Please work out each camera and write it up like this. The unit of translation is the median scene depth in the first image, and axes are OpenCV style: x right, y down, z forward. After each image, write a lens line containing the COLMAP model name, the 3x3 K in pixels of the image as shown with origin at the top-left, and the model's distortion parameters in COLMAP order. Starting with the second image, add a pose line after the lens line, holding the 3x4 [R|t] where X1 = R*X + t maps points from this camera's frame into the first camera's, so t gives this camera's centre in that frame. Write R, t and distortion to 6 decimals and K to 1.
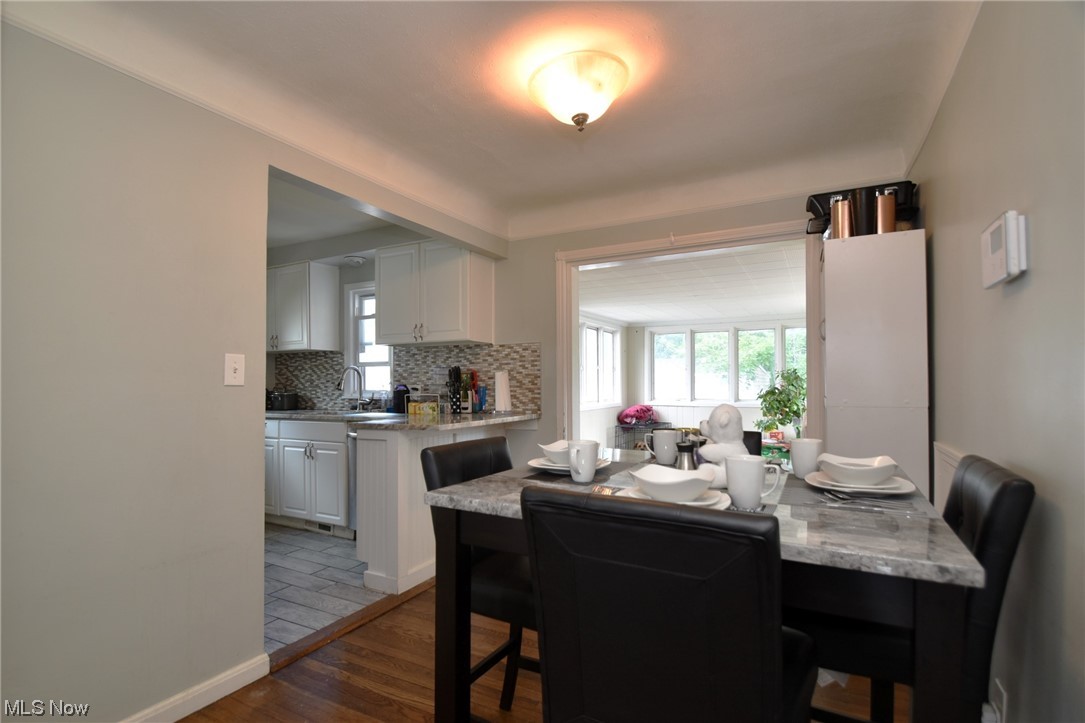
lens RADIAL K [[533.4, 0, 524.1], [0, 533.4, 375.3], [0, 0, 1]] dist [0.000918, -0.014921]
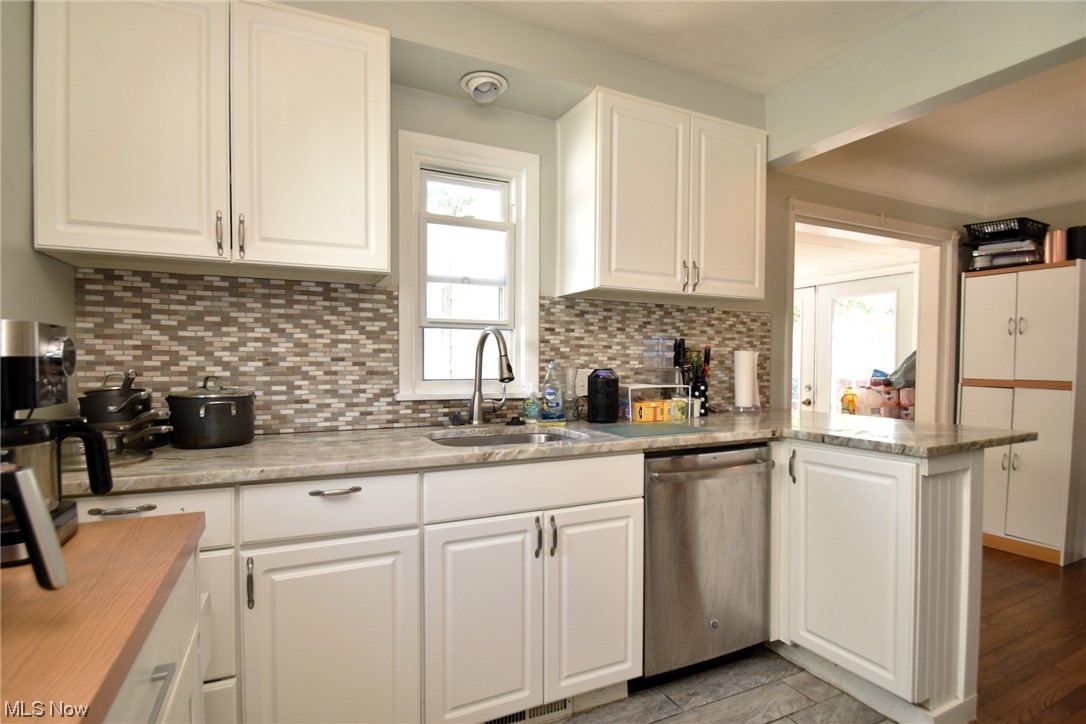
lens RADIAL K [[533.9, 0, 524.6], [0, 533.9, 375.8], [0, 0, 1]] dist [0.000918, -0.014921]
pose [[0.579202, -0.012231, 0.815092, -0.686888], [-0.019116, 0.999409, 0.028581, 0.010776], [-0.814960, -0.032135, 0.578626, 0.739535]]
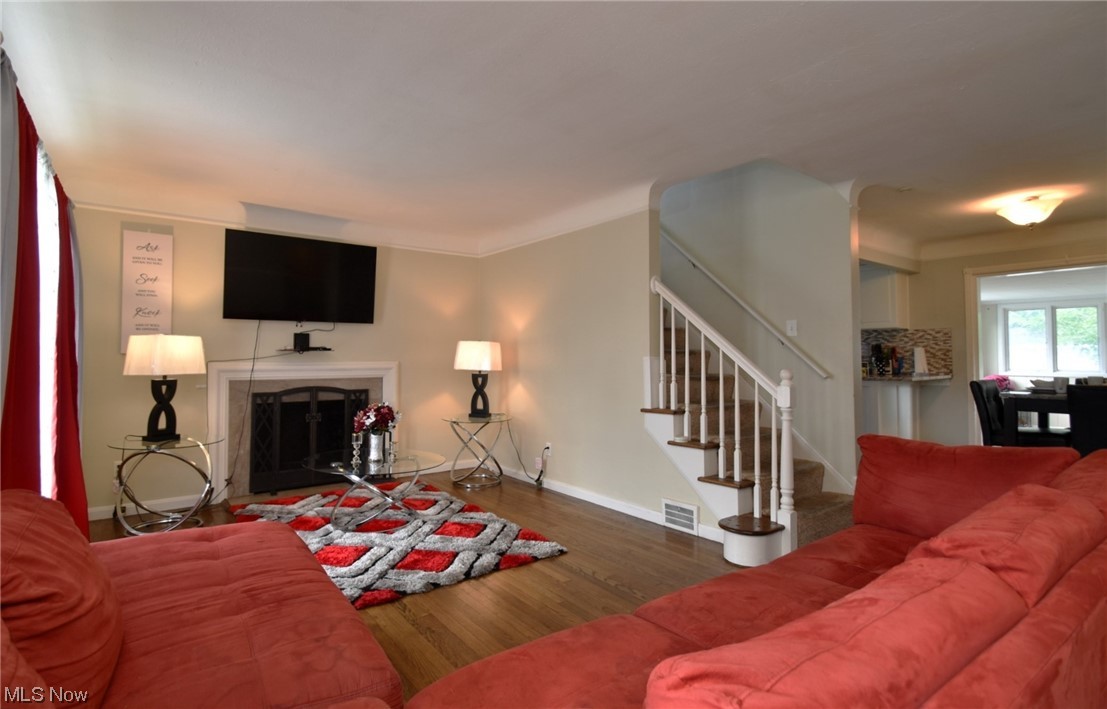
lens RADIAL K [[556.9, 0, 519.0], [0, 556.9, 341.4], [0, 0, 1]] dist [-0.003946, -0.001636]
pose [[0.916451, -0.010187, -0.400017, -0.407309], [0.004969, 0.999889, -0.014081, -0.006405], [0.400116, 0.010917, 0.916399, -0.824122]]
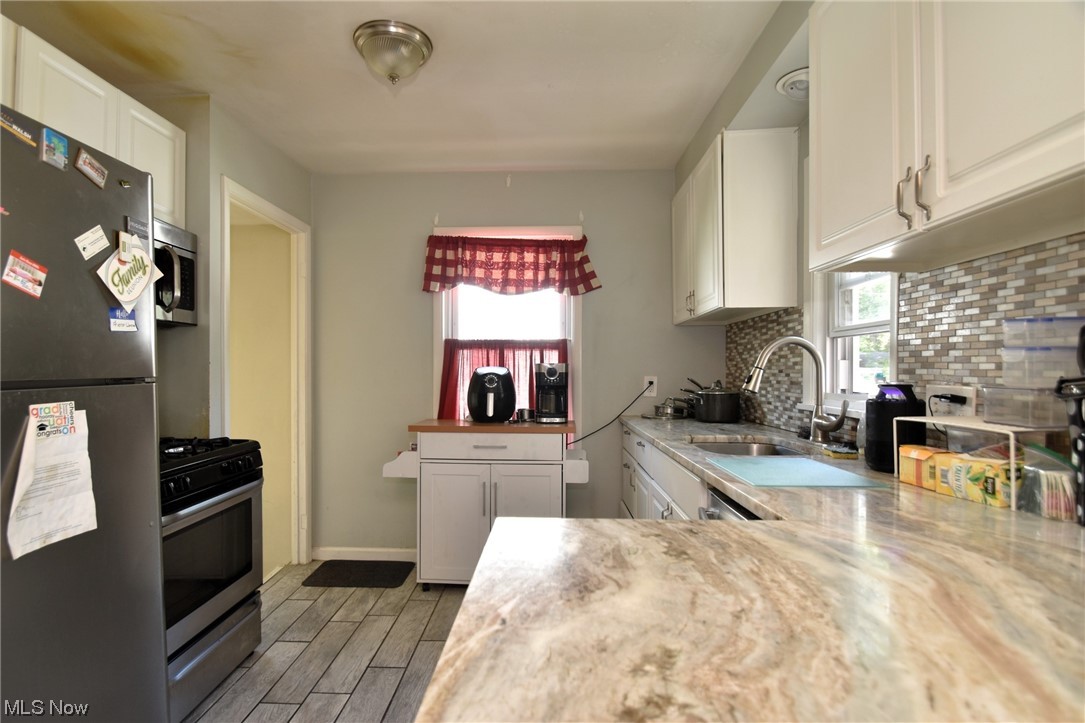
lens RADIAL K [[528.2, 0, 522.7], [0, 528.2, 375.9], [0, 0, 1]] dist [-0.000269, -0.014995]
pose [[0.450558, 0.012949, -0.892653, -0.045455], [0.009682, 0.999765, 0.019390, 0.004196], [0.892695, -0.017379, 0.450326, 0.638477]]
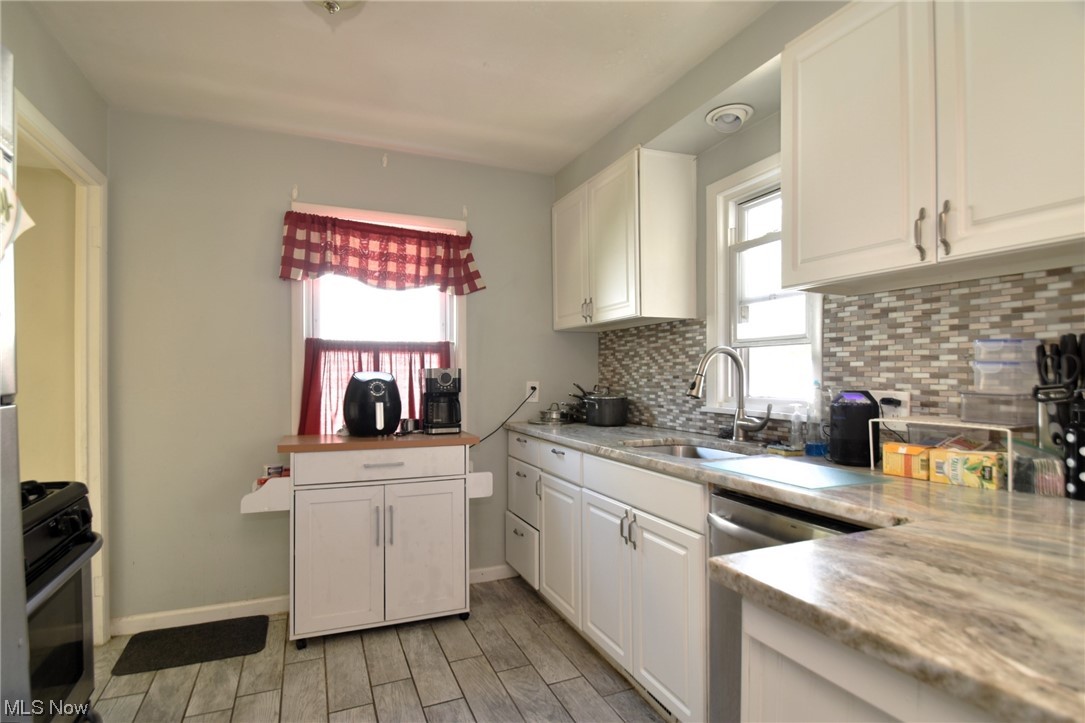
lens RADIAL K [[533.4, 0, 524.1], [0, 533.4, 375.3], [0, 0, 1]] dist [0.000918, -0.014921]
pose [[0.785613, 0.007025, -0.618679, -0.175440], [0.004556, 0.999843, 0.017138, -0.000509], [0.618702, -0.016282, 0.785457, 0.543961]]
